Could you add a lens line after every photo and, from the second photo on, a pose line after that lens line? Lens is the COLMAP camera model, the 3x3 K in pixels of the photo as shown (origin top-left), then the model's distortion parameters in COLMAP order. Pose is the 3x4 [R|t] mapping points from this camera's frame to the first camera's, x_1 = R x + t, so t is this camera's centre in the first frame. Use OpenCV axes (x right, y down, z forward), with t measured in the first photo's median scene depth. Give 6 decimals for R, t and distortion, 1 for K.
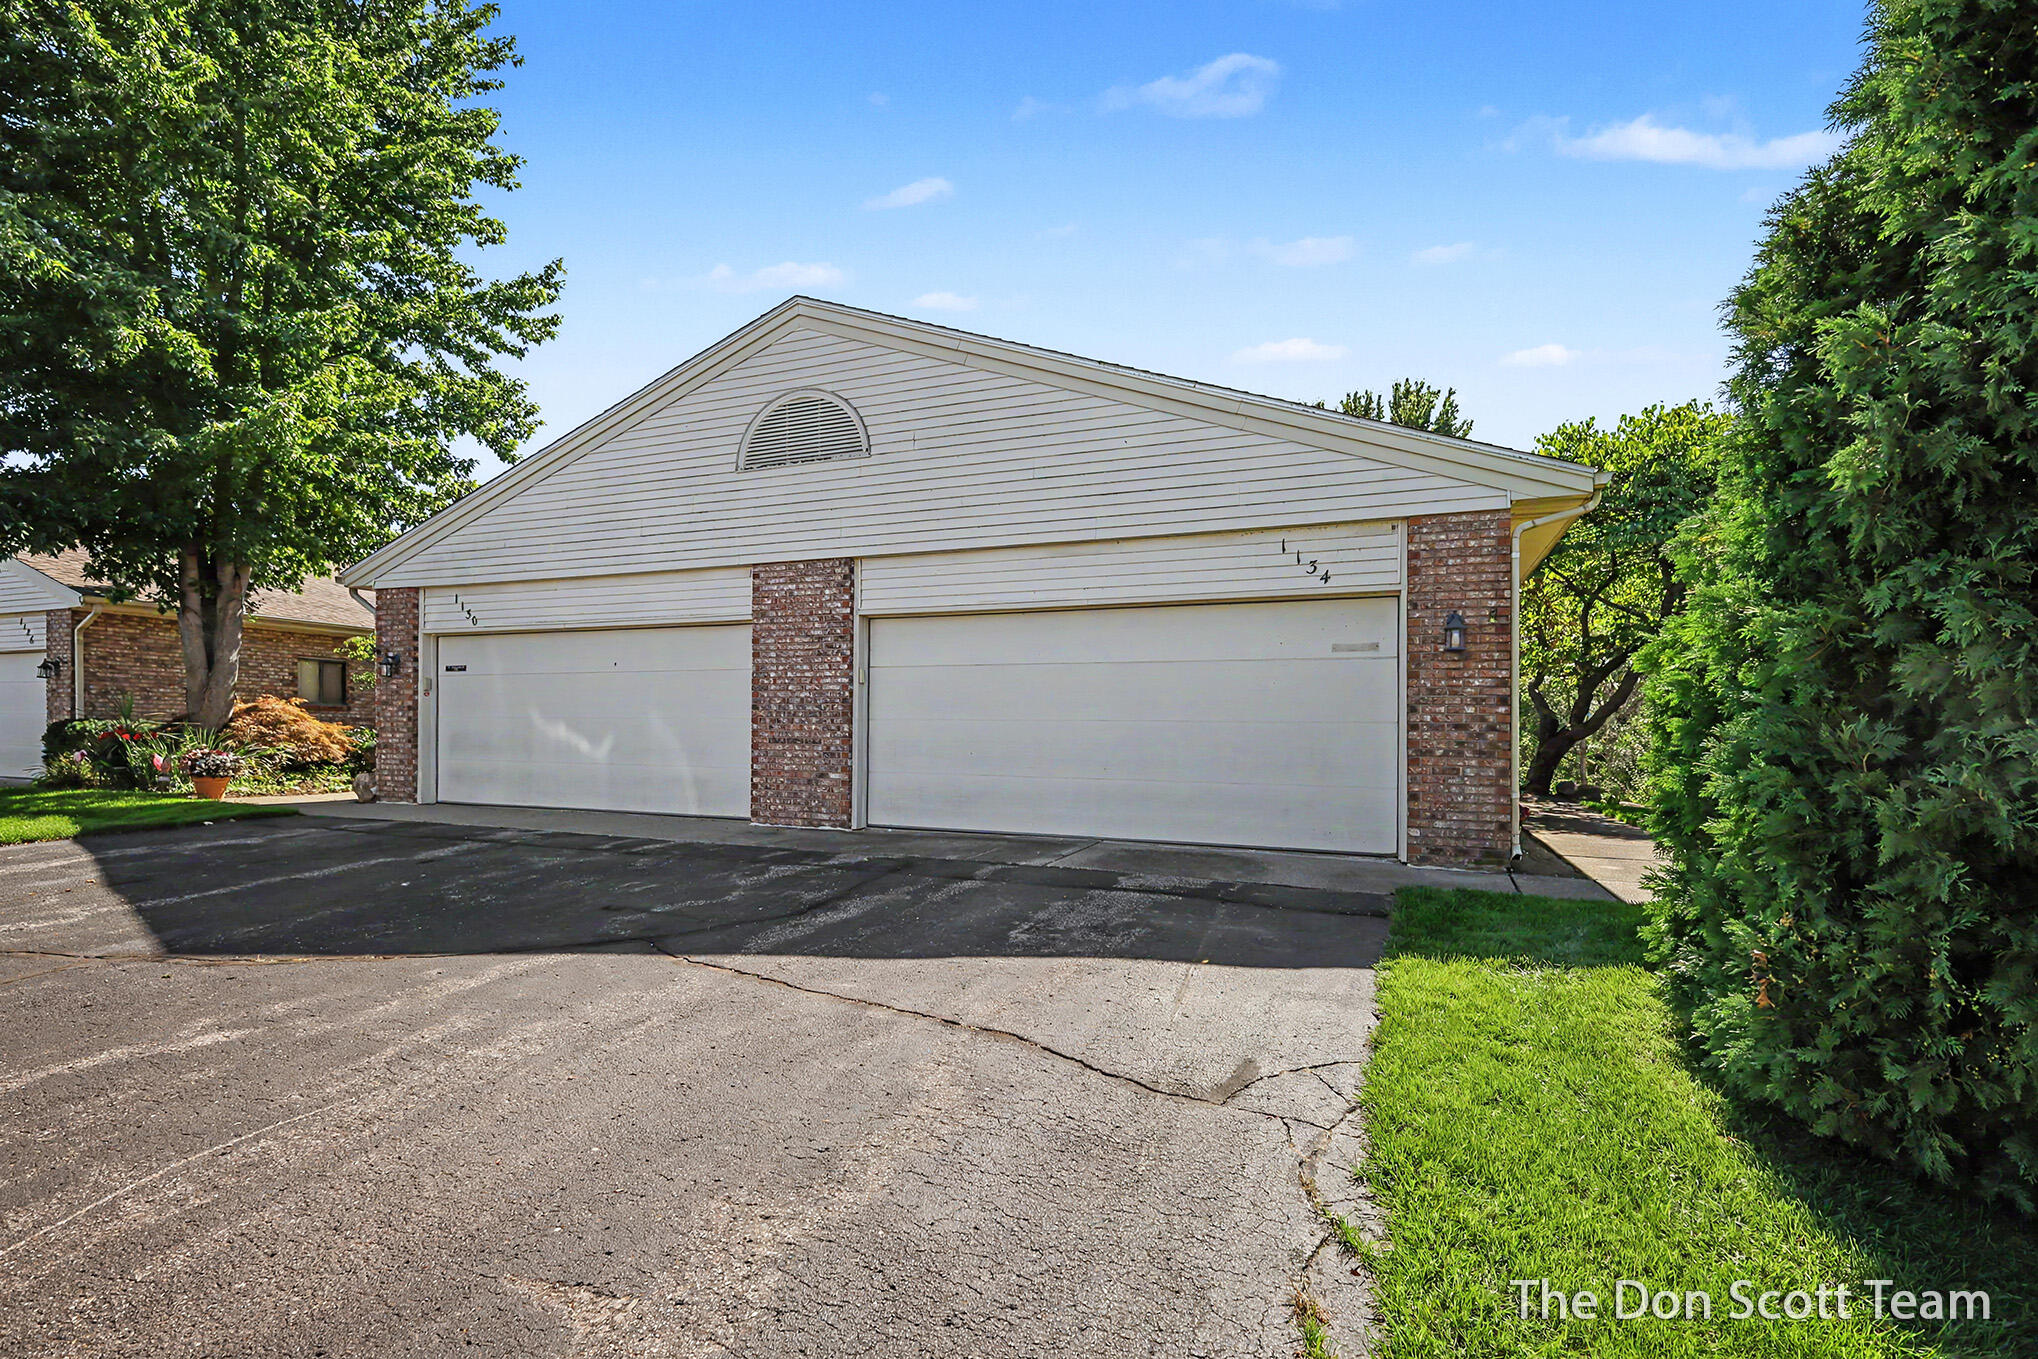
lens RADIAL K [[897.9, 0, 1028.5], [0, 897.9, 668.4], [0, 0, 1]] dist [0.000839, -0.000405]
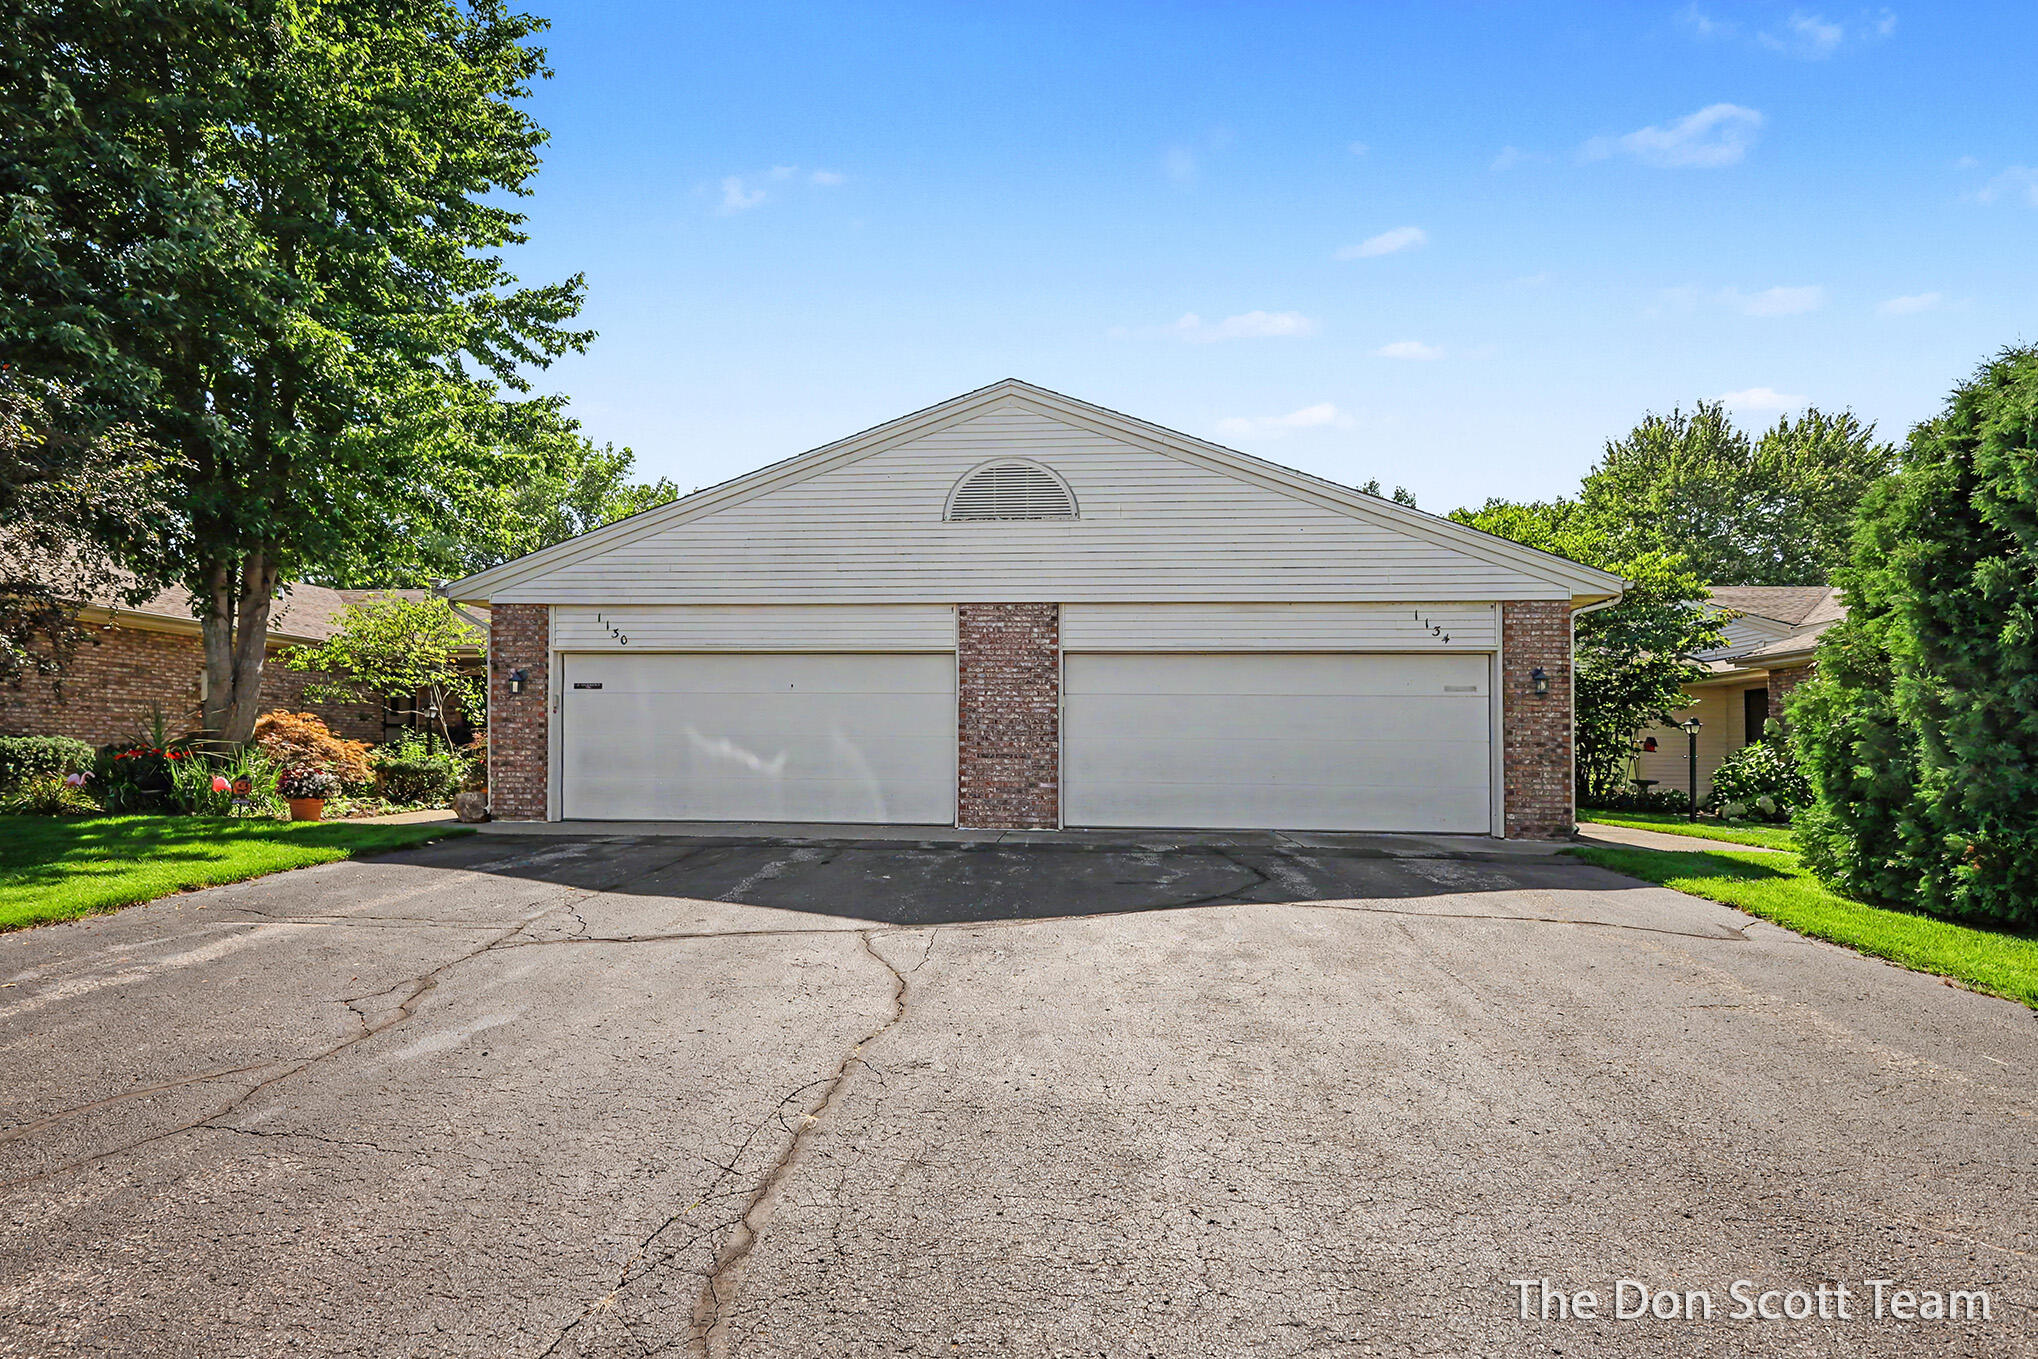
lens RADIAL K [[862.5, 0, 1019.0], [0, 862.5, 679.5], [0, 0, 1]] dist [0.001358, -0.011332]
pose [[0.955726, 0.024921, 0.293200, -0.565007], [-0.020283, 0.999617, -0.018848, 0.001528], [-0.293557, 0.012067, 0.955865, -0.080767]]
